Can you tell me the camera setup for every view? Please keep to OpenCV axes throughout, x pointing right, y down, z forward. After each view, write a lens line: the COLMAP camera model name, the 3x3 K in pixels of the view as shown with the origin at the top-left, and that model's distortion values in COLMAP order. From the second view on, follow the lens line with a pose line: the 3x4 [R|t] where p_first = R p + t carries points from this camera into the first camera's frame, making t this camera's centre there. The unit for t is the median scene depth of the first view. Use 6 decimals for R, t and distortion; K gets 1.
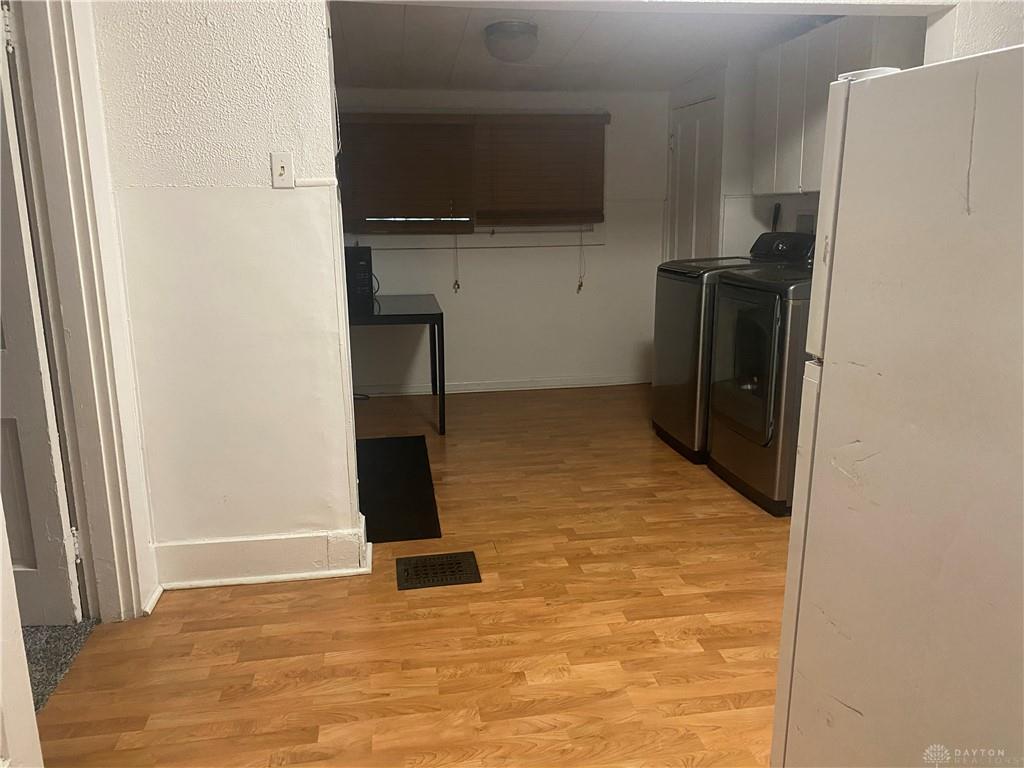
lens RADIAL K [[776.0, 0, 507.6], [0, 776.0, 381.0], [0, 0, 1]] dist [0.048994, 0.000554]
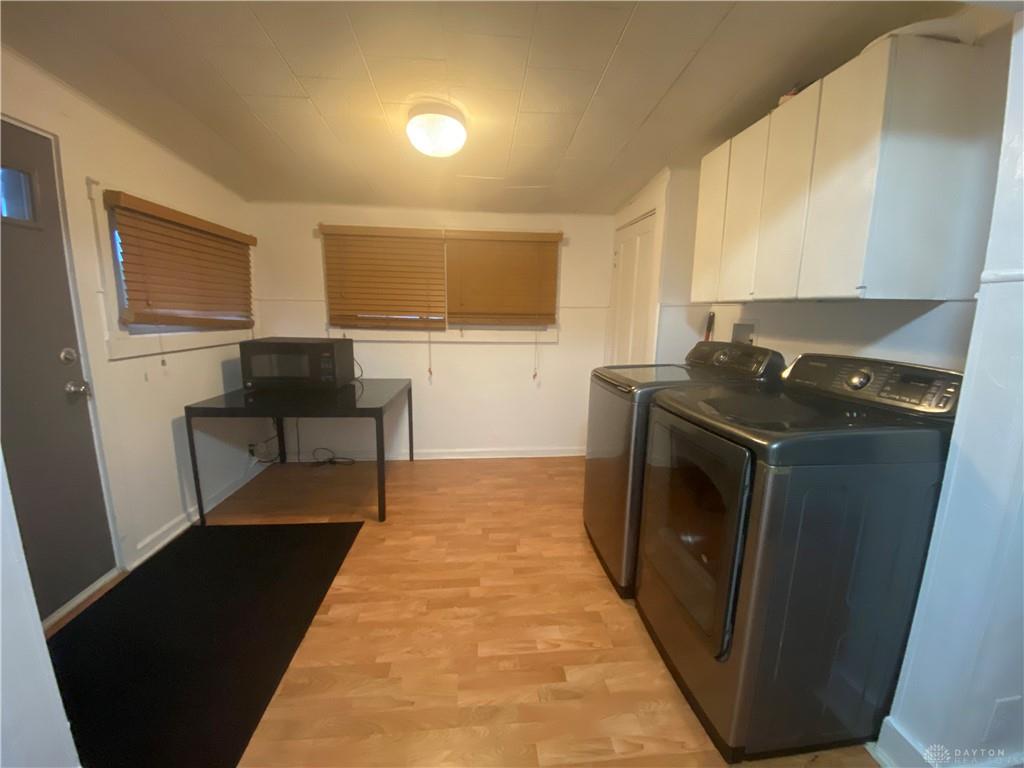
lens RADIAL K [[409.5, 0, 519.0], [0, 409.5, 385.2], [0, 0, 1]] dist [-0.012354, -0.000267]
pose [[0.998369, 0.038101, -0.042522, 0.125130], [-0.039935, 0.998271, -0.043141, -0.104732], [0.040805, 0.044768, 0.998164, 0.481111]]
